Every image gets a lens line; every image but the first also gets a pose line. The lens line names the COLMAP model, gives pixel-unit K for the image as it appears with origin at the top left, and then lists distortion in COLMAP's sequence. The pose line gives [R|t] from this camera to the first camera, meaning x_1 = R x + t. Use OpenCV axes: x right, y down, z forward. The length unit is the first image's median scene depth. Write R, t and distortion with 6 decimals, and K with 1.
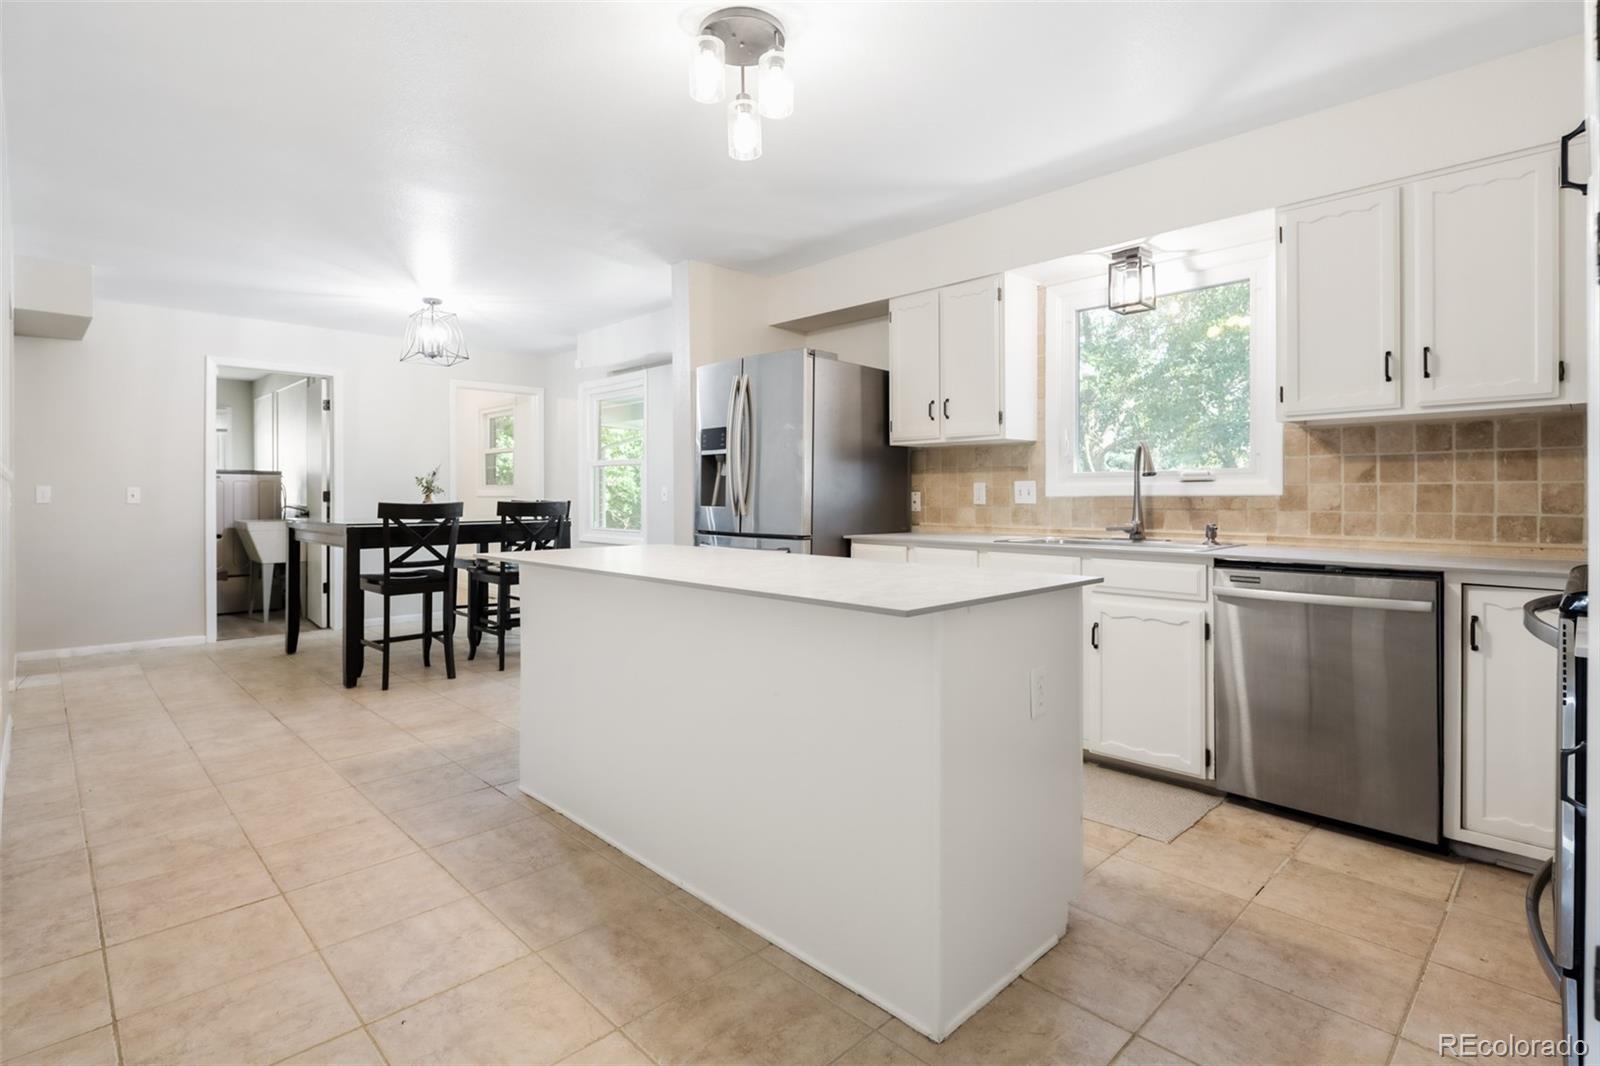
lens RADIAL K [[779.9, 0, 795.6], [0, 779.9, 494.0], [0, 0, 1]] dist [0.004929, -0.004561]
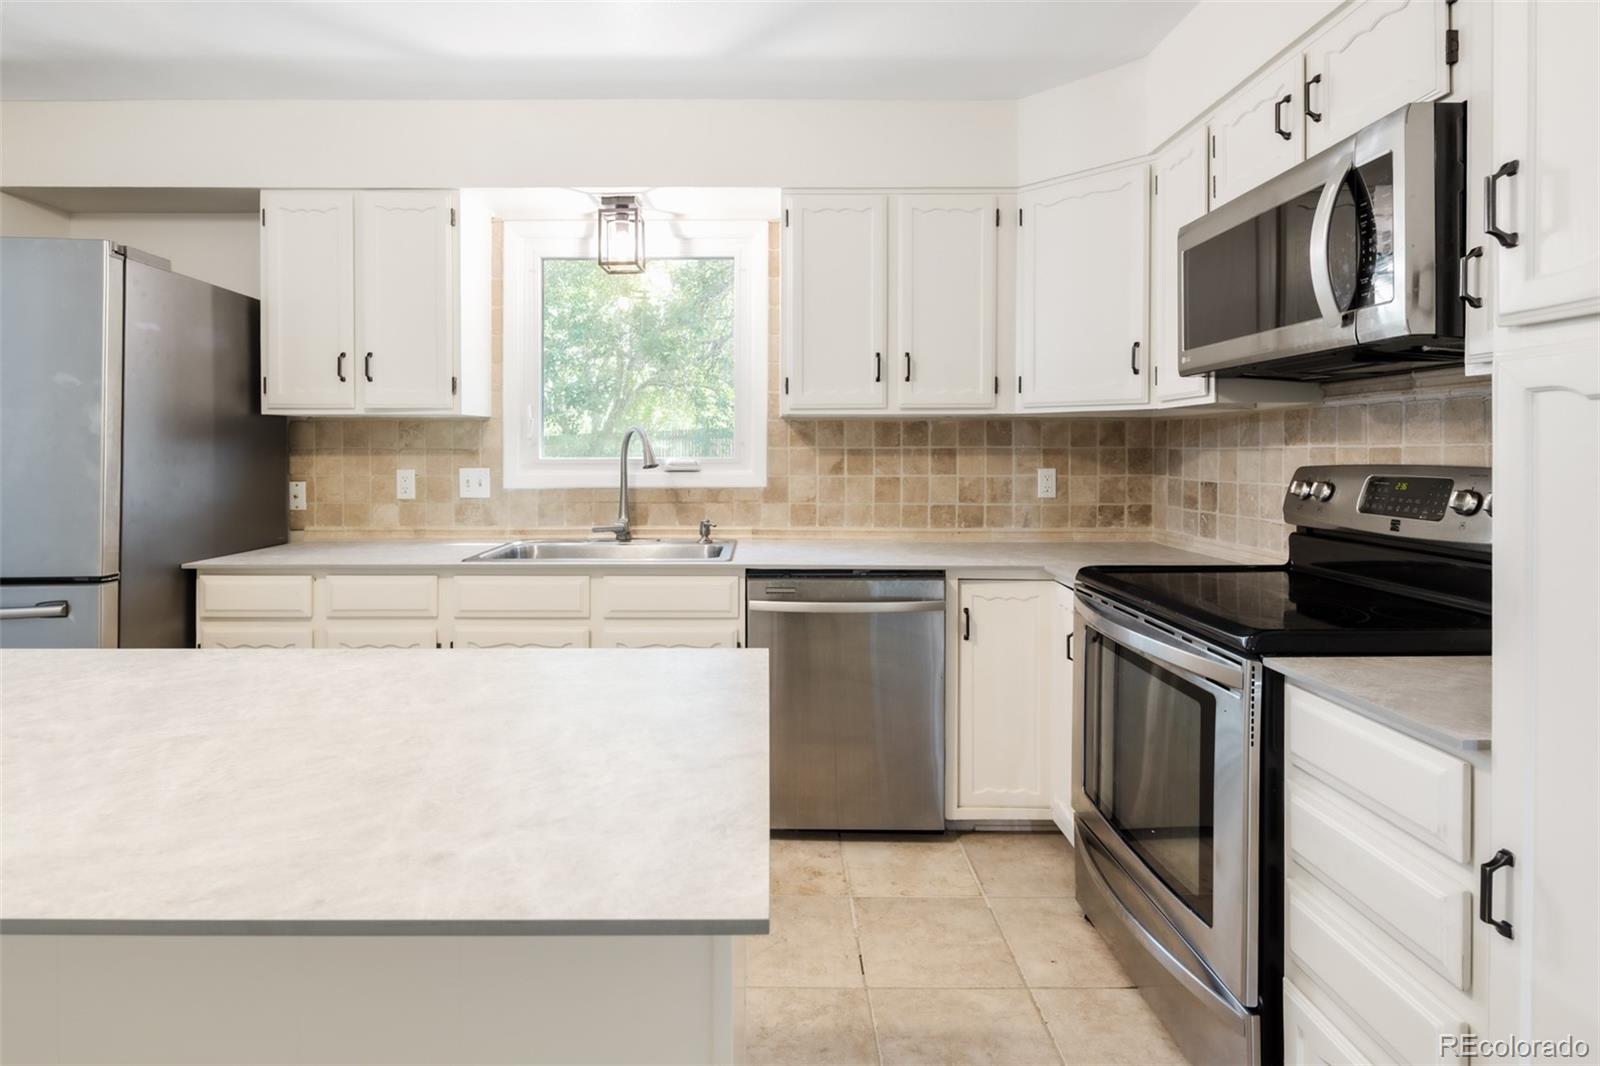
lens RADIAL K [[779.9, 0, 770.1], [0, 779.9, 451.5], [0, 0, 1]] dist [0.004929, -0.004561]
pose [[0.695044, -0.002404, 0.718963, -0.073954], [-0.002371, 0.999981, 0.005637, -0.050231], [-0.718963, -0.005623, 0.695025, 0.336008]]
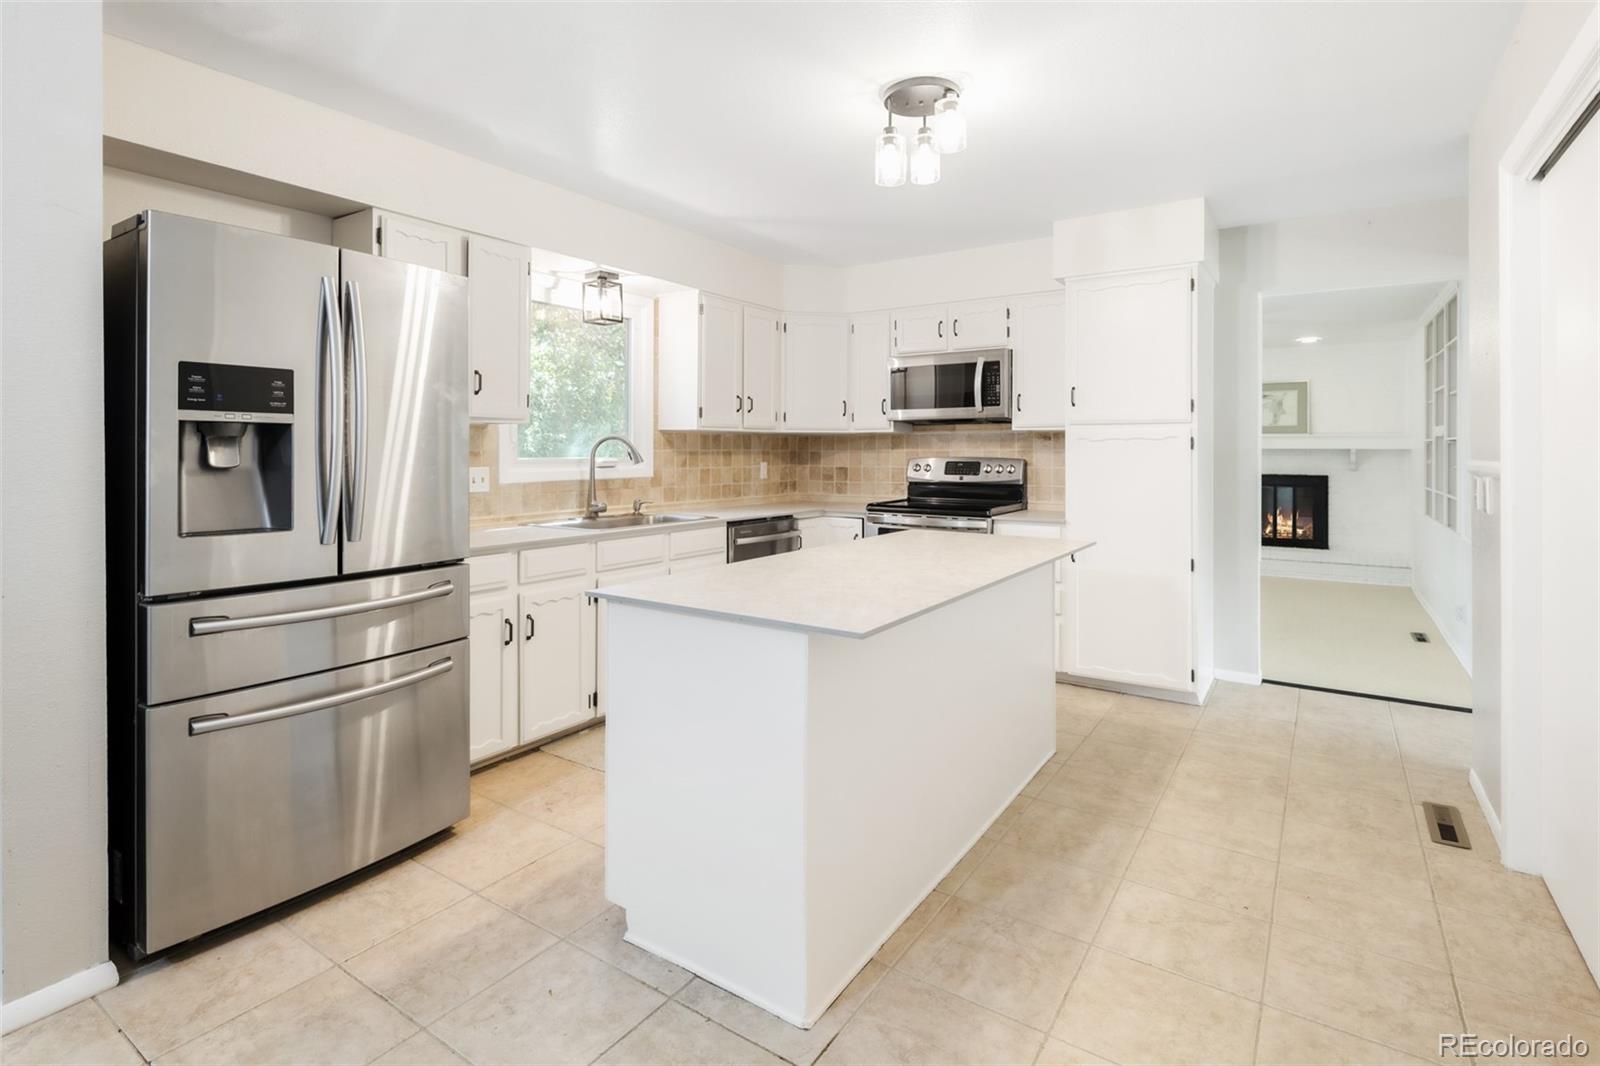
lens RADIAL K [[779.9, 0, 788.5], [0, 779.9, 450.2], [0, 0, 1]] dist [0.004929, -0.004561]
pose [[-0.195533, -0.000088, 0.980697, -0.880908], [-0.005018, 0.999987, -0.000911, -0.049491], [-0.980684, -0.005099, -0.195531, 1.080598]]
